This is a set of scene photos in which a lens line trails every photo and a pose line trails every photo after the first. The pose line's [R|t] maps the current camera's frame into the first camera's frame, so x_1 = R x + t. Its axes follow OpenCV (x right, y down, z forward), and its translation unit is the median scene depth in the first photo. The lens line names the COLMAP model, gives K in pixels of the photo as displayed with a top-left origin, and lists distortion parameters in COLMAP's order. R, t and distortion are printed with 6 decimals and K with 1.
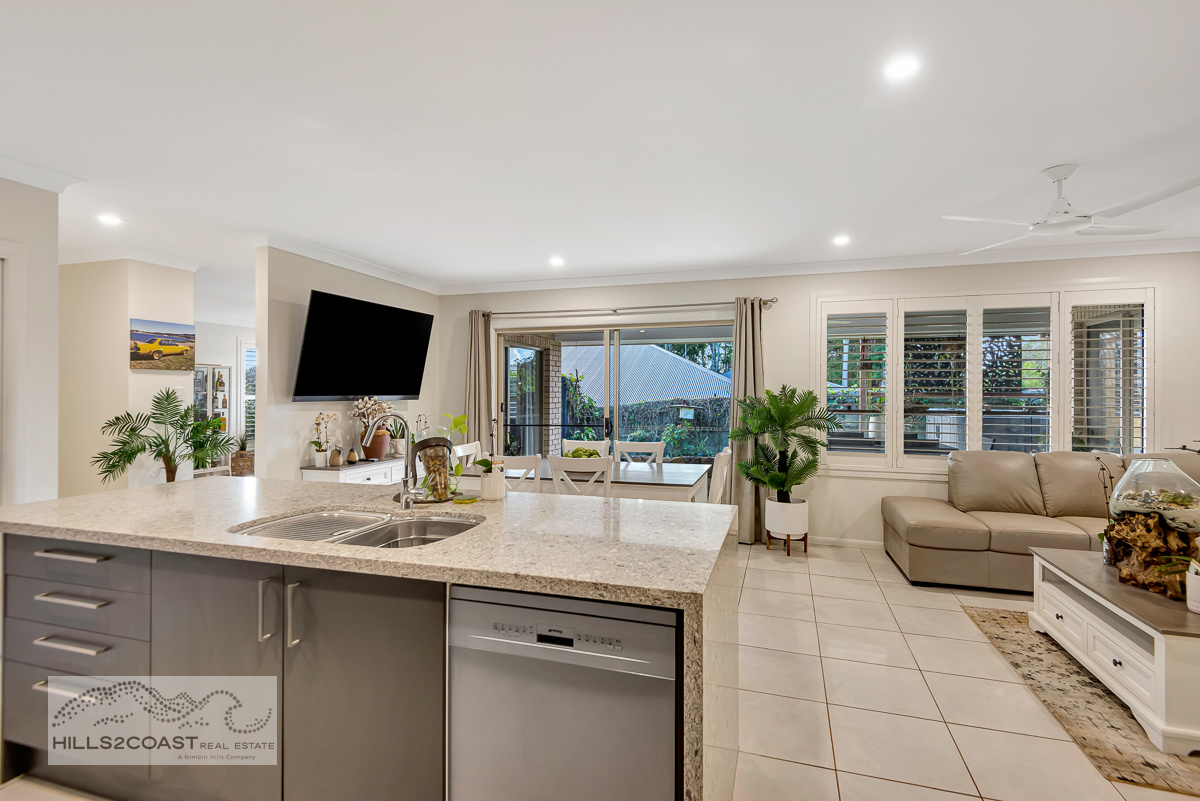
lens RADIAL K [[554.8, 0, 603.2], [0, 554.8, 394.6], [0, 0, 1]] dist [0.022936, -0.001070]
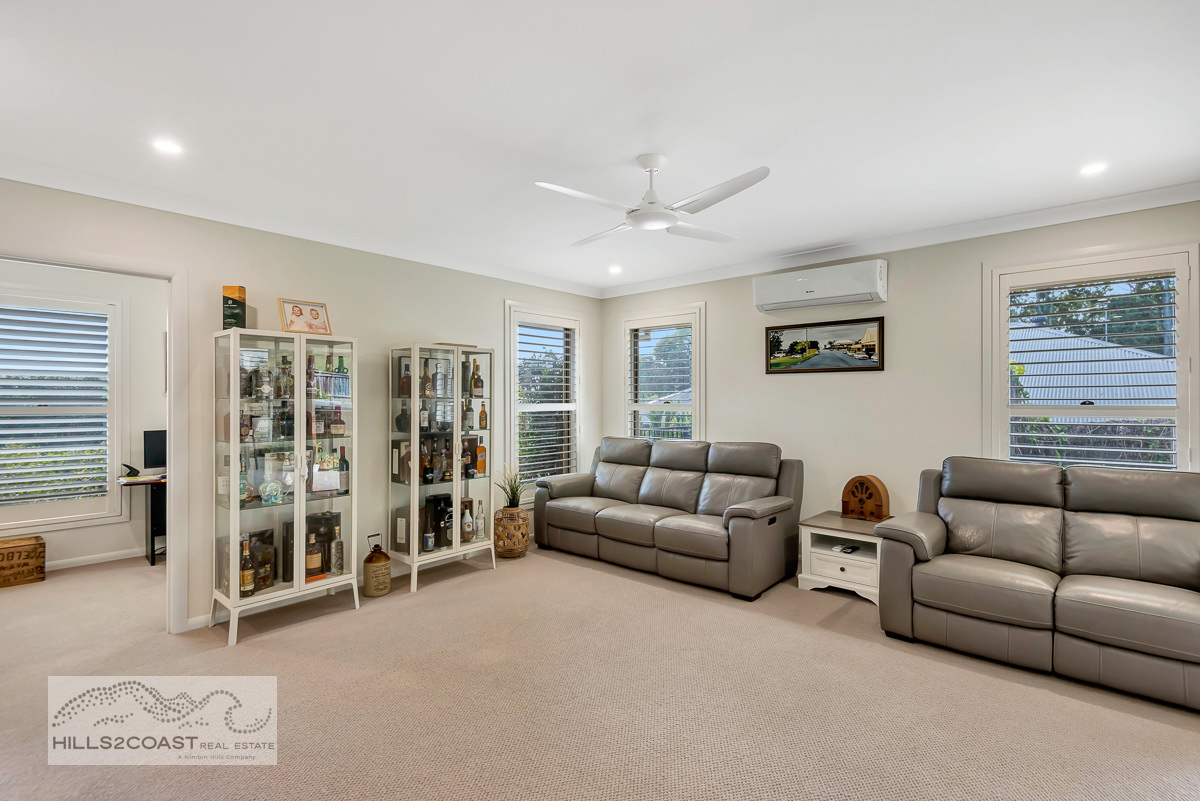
lens RADIAL K [[554.8, 0, 602.5], [0, 554.8, 401.7], [0, 0, 1]] dist [0.022936, -0.001070]
pose [[0.902936, -0.005412, -0.429742, -0.350189], [0.005376, 0.999985, -0.001299, -0.000130], [0.429742, -0.001138, 0.902951, 0.577076]]
